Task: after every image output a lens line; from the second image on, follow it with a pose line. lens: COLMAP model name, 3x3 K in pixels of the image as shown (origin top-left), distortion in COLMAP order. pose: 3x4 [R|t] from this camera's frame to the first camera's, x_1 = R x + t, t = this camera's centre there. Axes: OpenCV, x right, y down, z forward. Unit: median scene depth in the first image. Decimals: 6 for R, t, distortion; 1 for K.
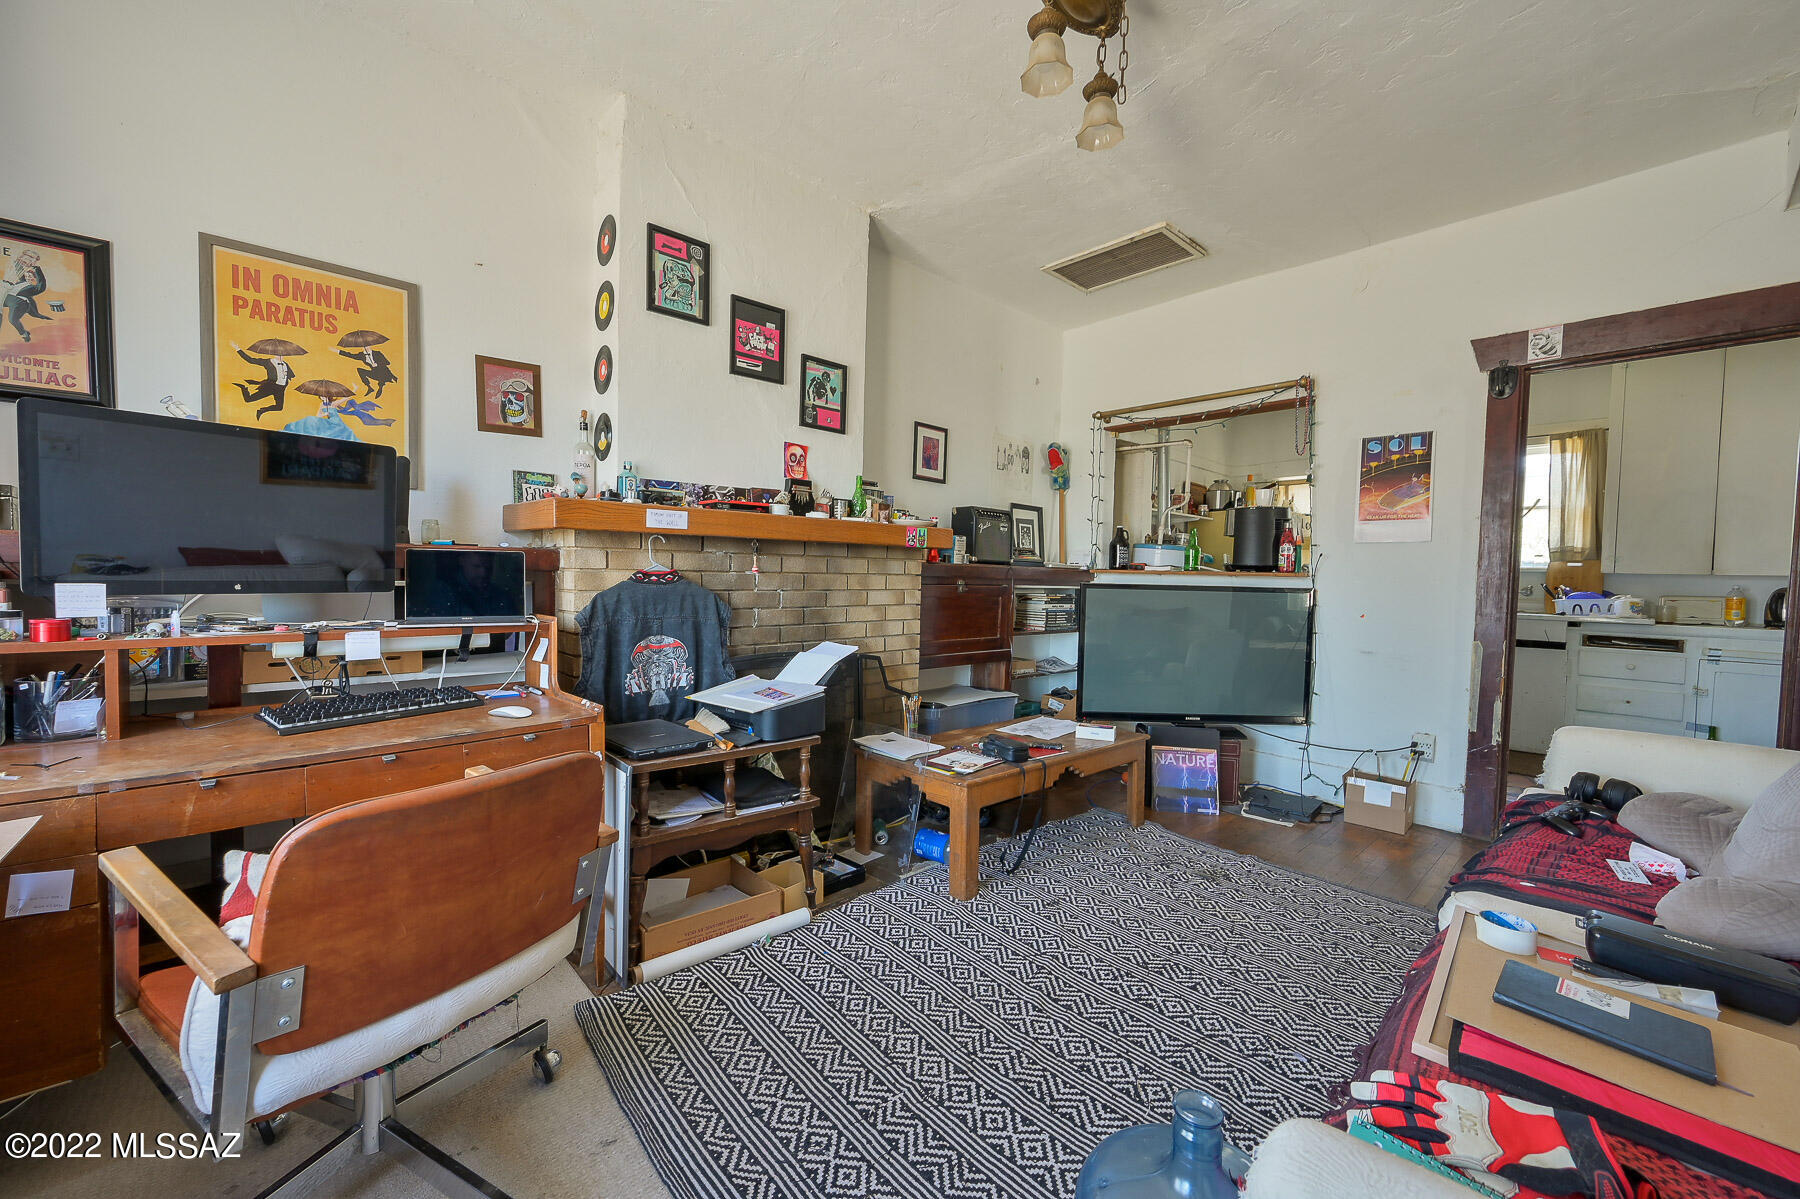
lens RADIAL K [[708.5, 0, 901.9], [0, 708.5, 602.4], [0, 0, 1]] dist [0.000073, -0.000592]
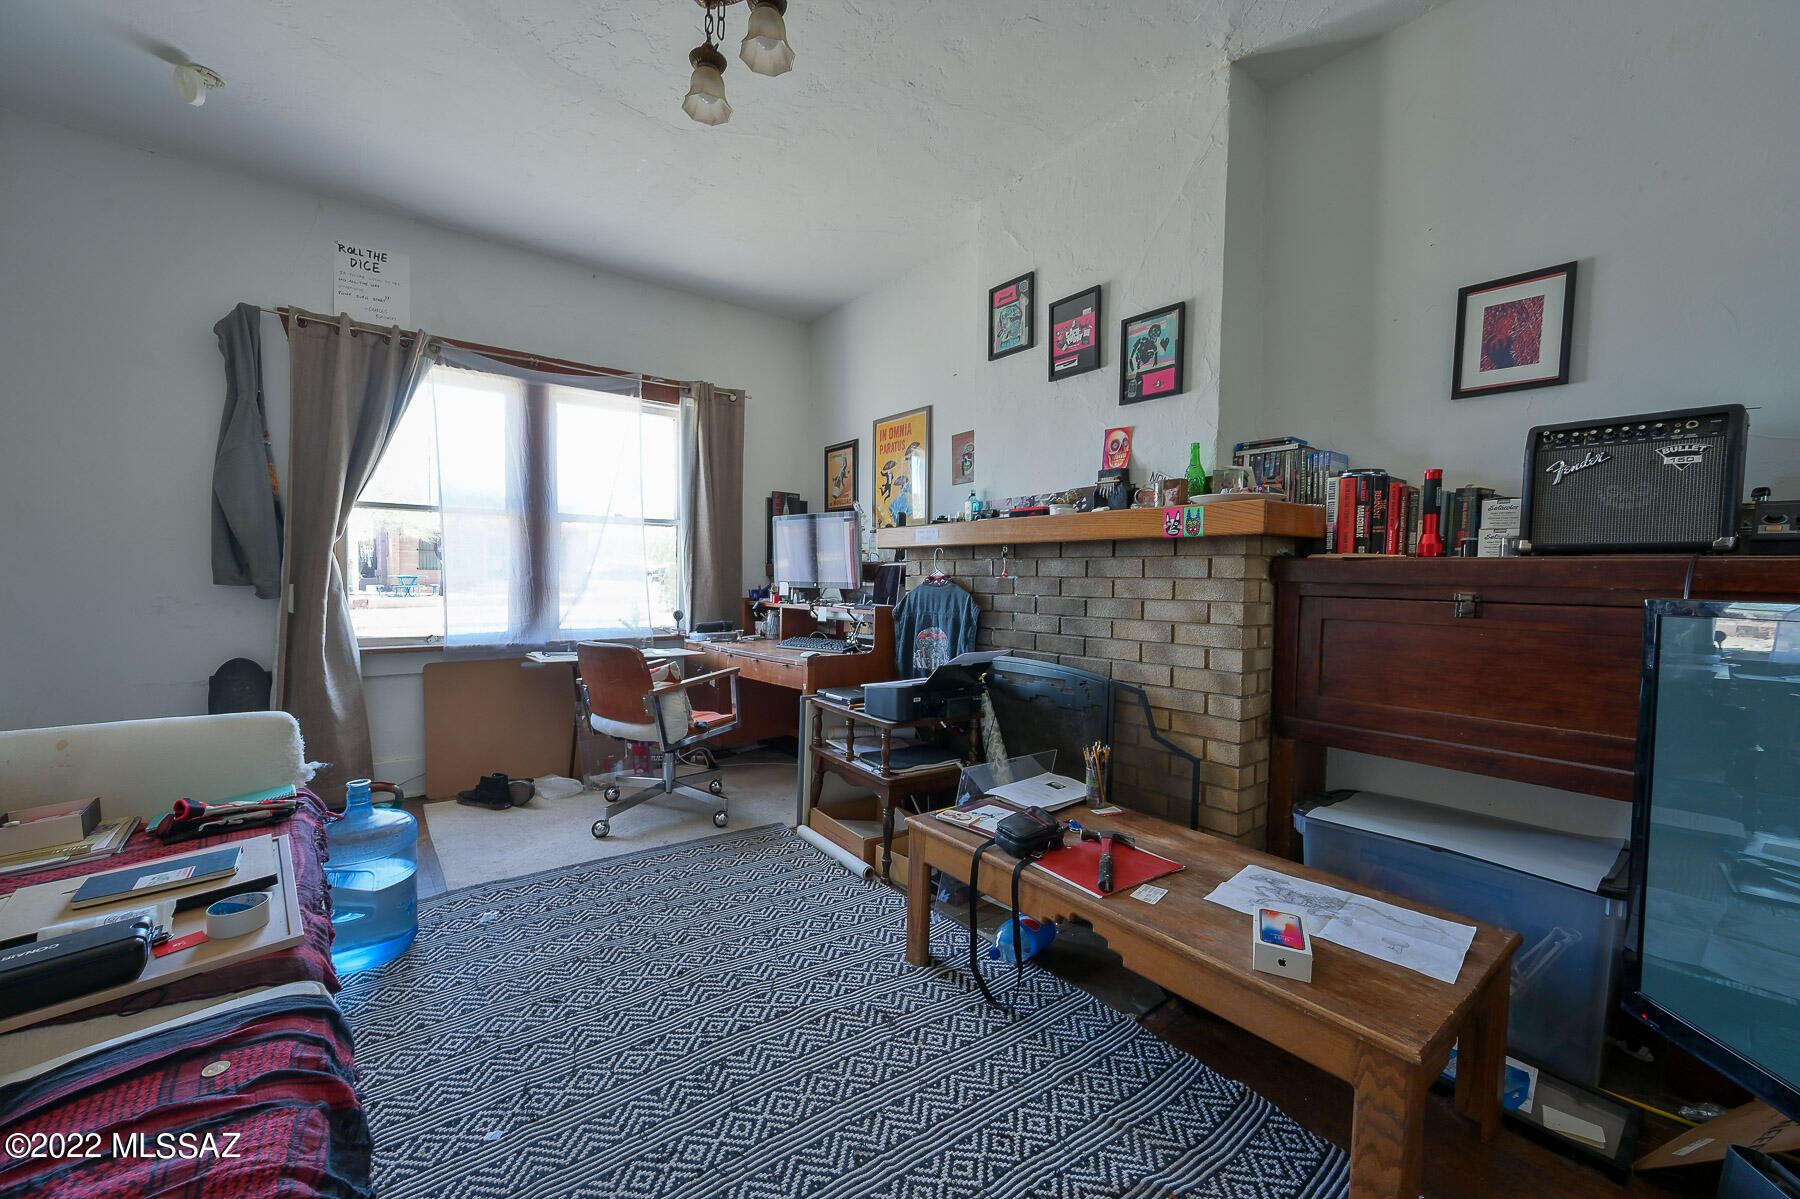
lens RADIAL K [[708.5, 0, 901.9], [0, 708.5, 602.4], [0, 0, 1]] dist [0.000073, -0.000592]
pose [[-0.072452, 0.015173, -0.997256, 0.750303], [-0.056287, 0.998229, 0.019278, -0.014977], [0.995782, 0.057529, -0.071469, 0.836697]]
